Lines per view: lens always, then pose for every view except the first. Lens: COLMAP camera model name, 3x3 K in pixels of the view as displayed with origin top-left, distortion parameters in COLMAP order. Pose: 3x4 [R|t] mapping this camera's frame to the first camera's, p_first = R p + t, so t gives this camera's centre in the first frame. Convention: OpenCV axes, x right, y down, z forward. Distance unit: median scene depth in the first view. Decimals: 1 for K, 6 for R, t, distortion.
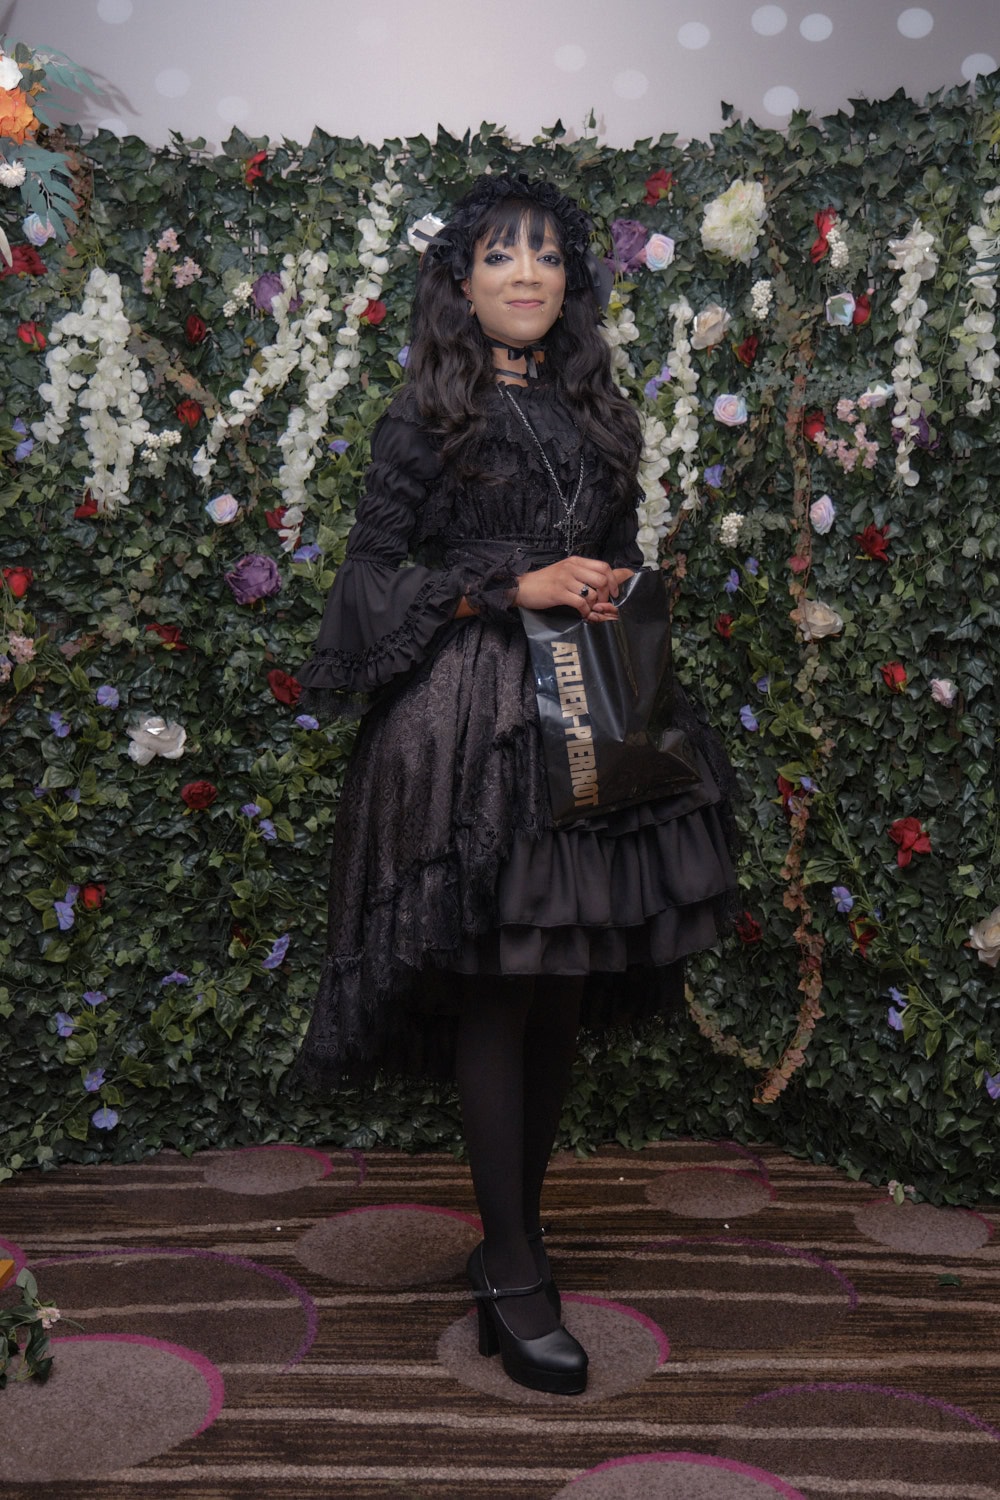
lens RADIAL K [[1662.9, 0, 507.9], [0, 1662.9, 765.3], [0, 0, 1]] dist [-0.006021, 0.000000]
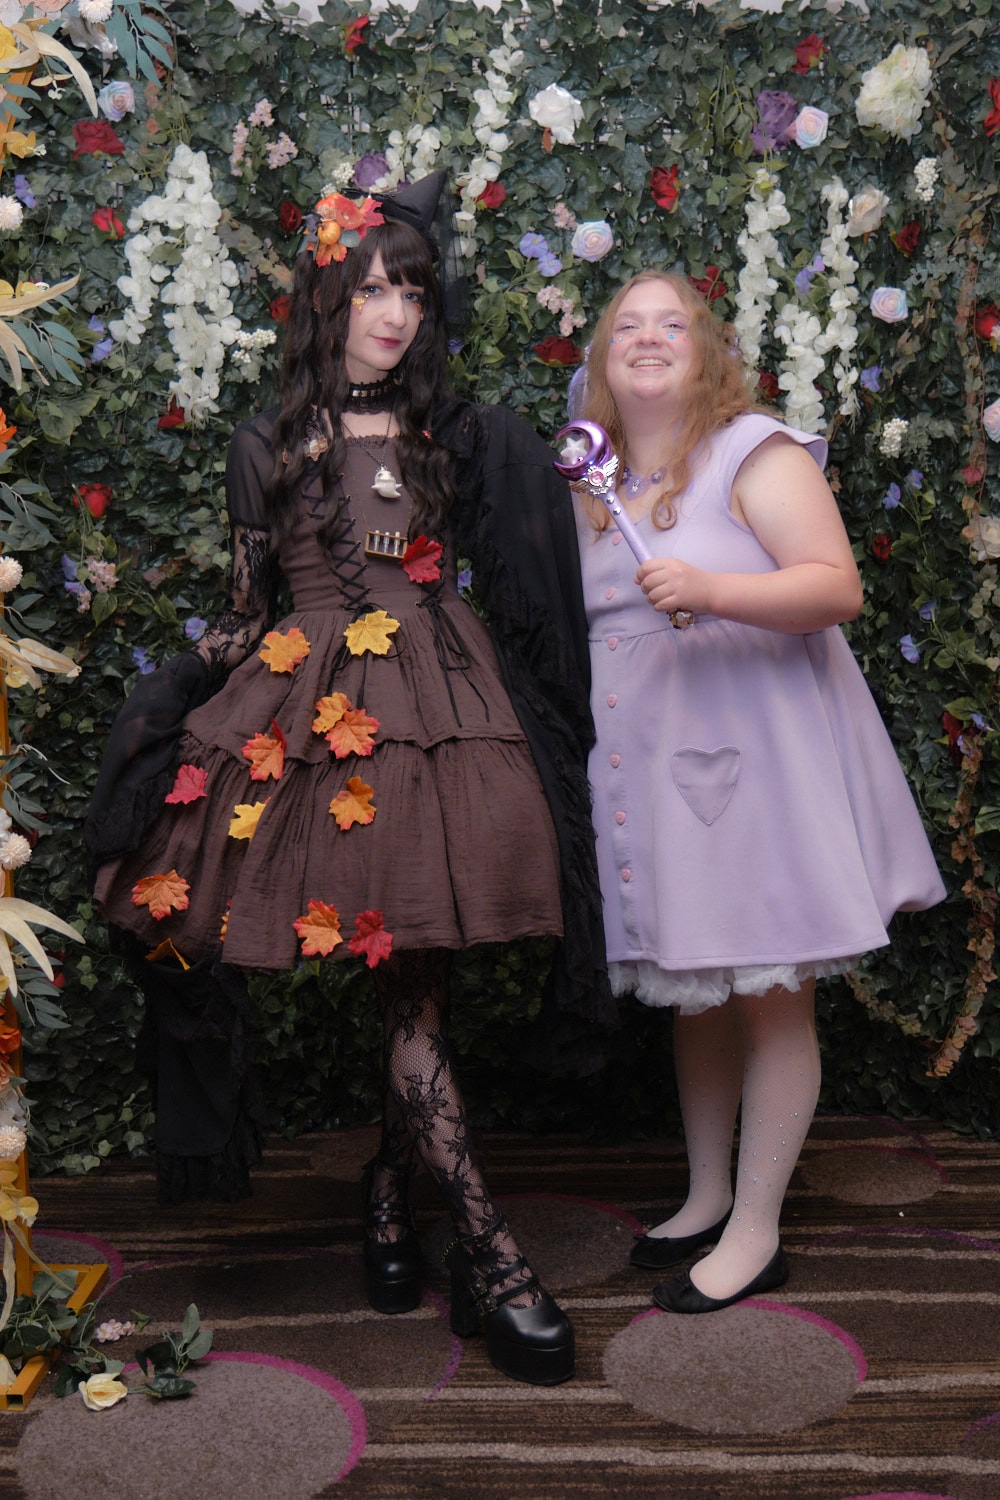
lens RADIAL K [[1640.9, 0, 556.9], [0, 1640.9, 767.1], [0, 0, 1]] dist [-0.056482, 0.000000]
pose [[0.999923, -0.008432, 0.009096, -0.056760], [0.008164, 0.999543, 0.029100, 0.008326], [-0.009337, -0.029024, 0.999535, 0.121251]]
